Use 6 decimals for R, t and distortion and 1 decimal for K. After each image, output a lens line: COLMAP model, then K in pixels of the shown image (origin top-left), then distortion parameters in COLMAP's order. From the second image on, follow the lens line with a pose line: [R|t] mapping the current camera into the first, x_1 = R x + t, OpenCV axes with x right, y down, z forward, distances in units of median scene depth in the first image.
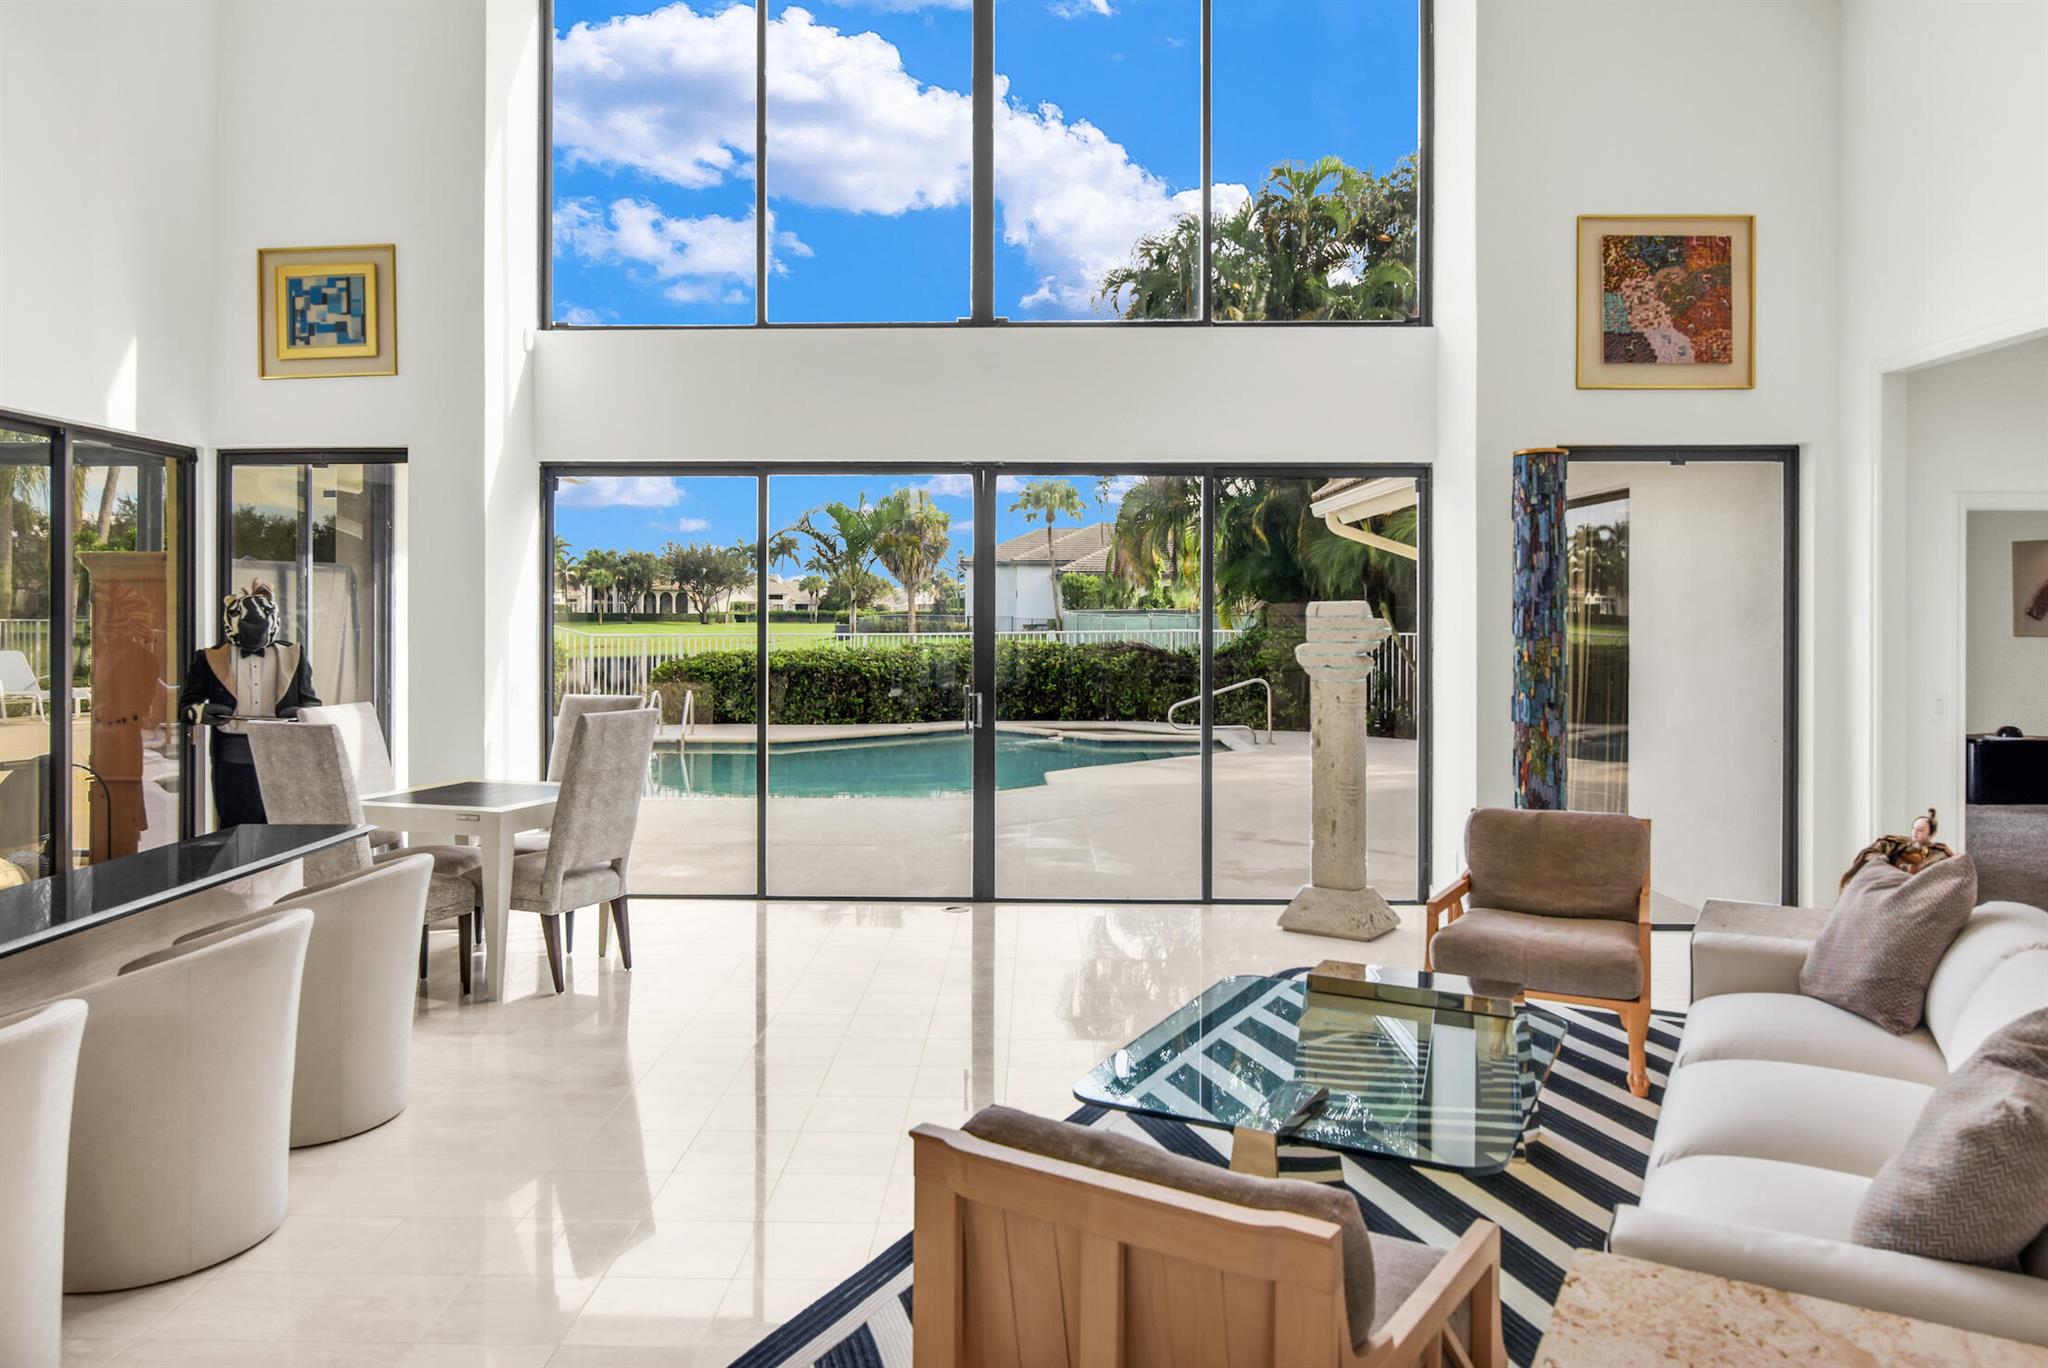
lens RADIAL K [[1385.5, 0, 993.8], [0, 1385.5, 607.2], [0, 0, 1]] dist [-0.005703, -0.003570]
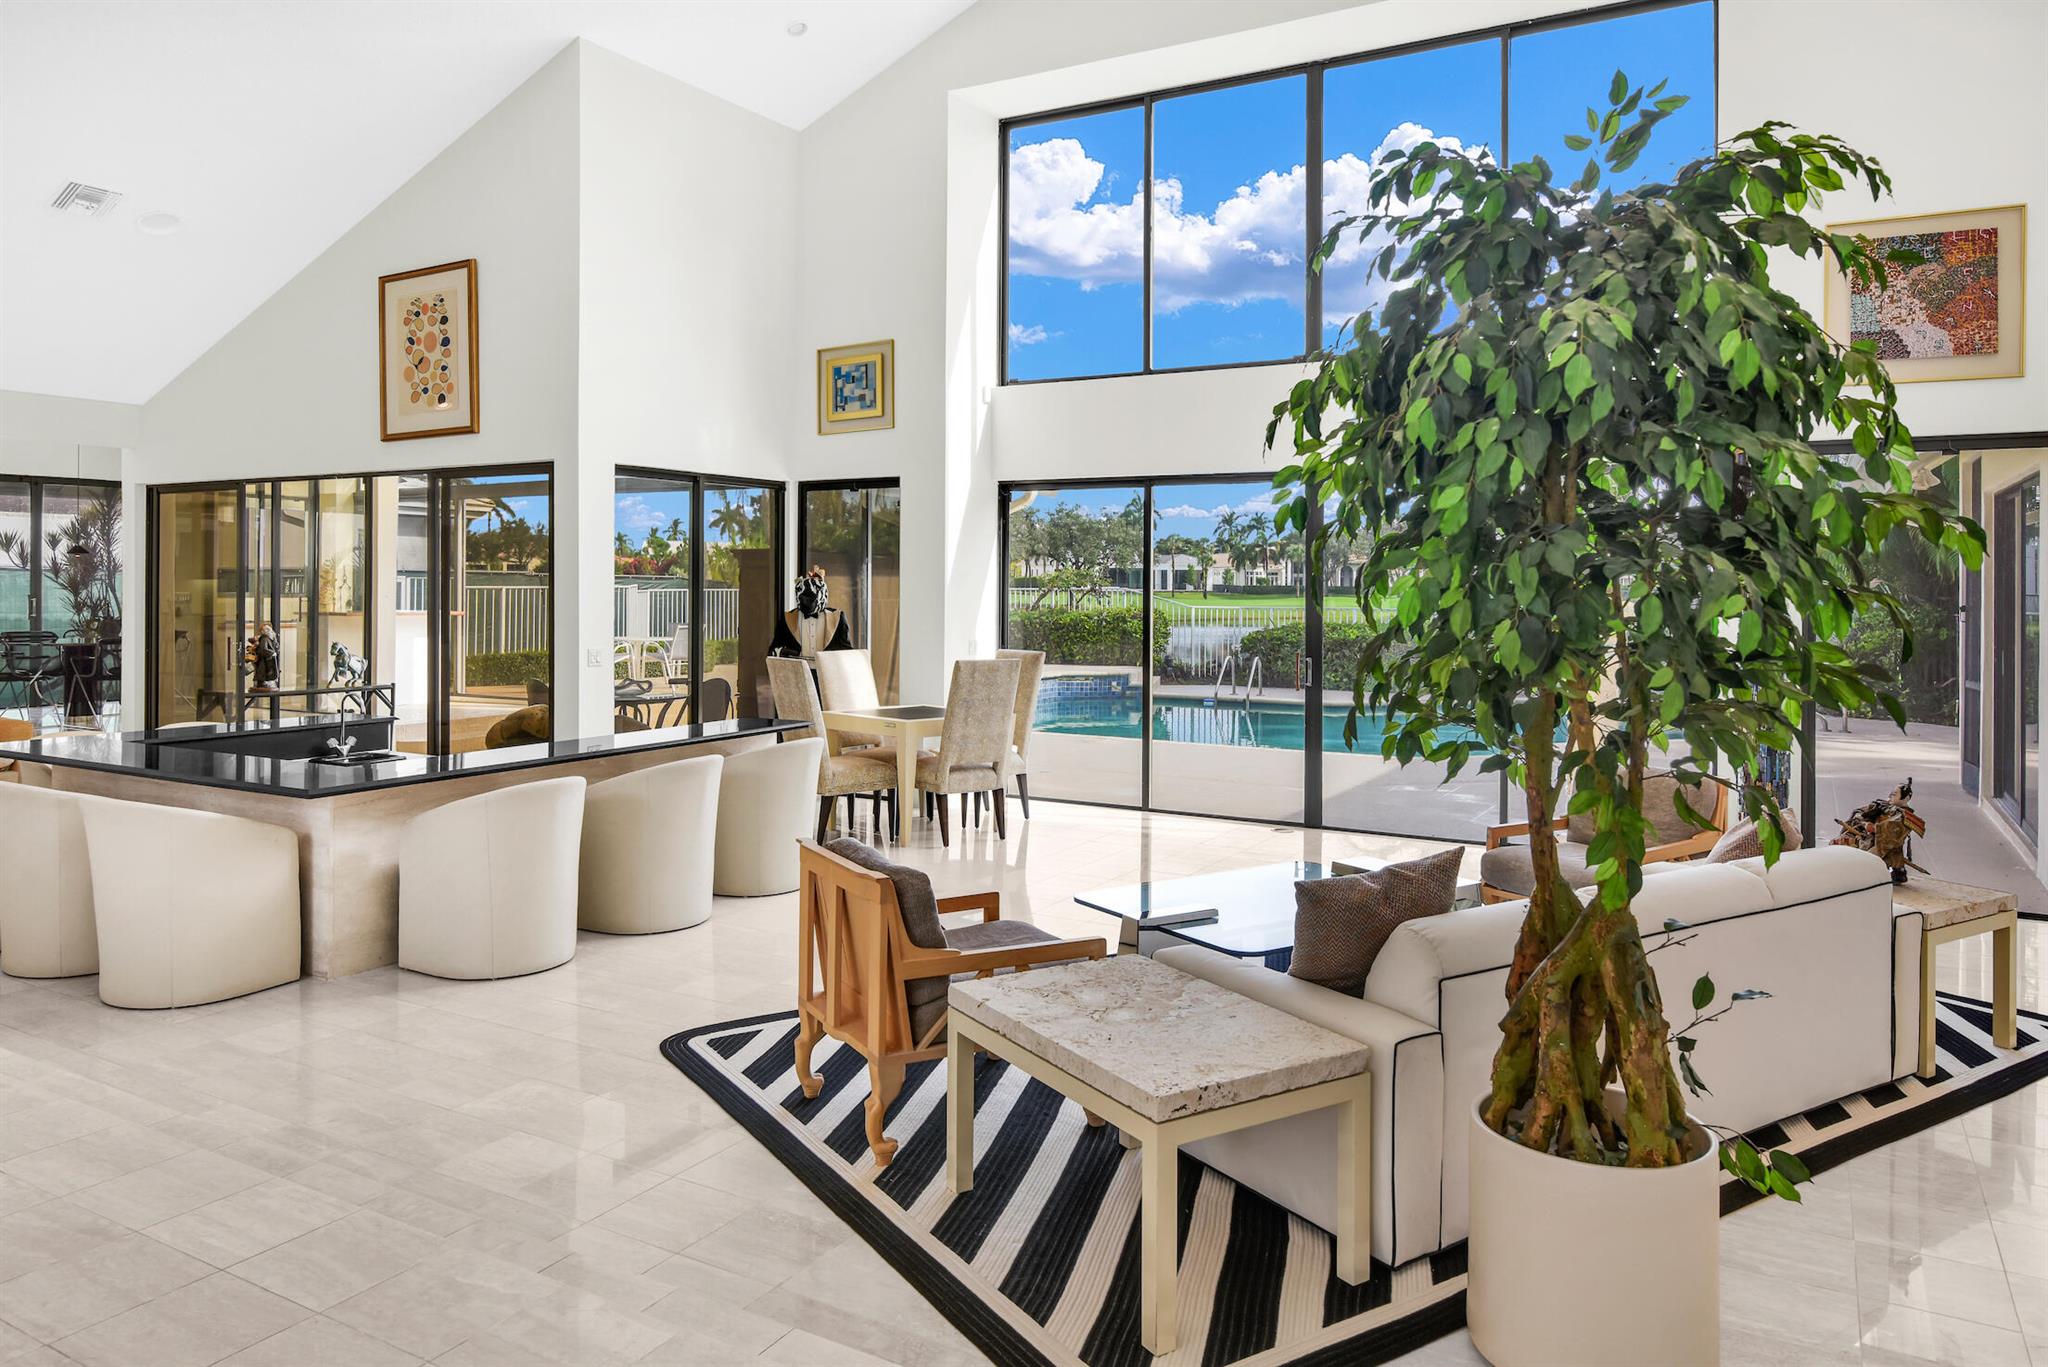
lens RADIAL K [[1357.2, 0, 1014.3], [0, 1357.2, 578.8], [0, 0, 1]] dist [0.003181, 0.000375]
pose [[0.881199, 0.003760, -0.472731, 0.363620], [-0.004328, 0.999991, -0.000114, -0.008342], [0.472726, 0.002146, 0.881207, -0.208980]]
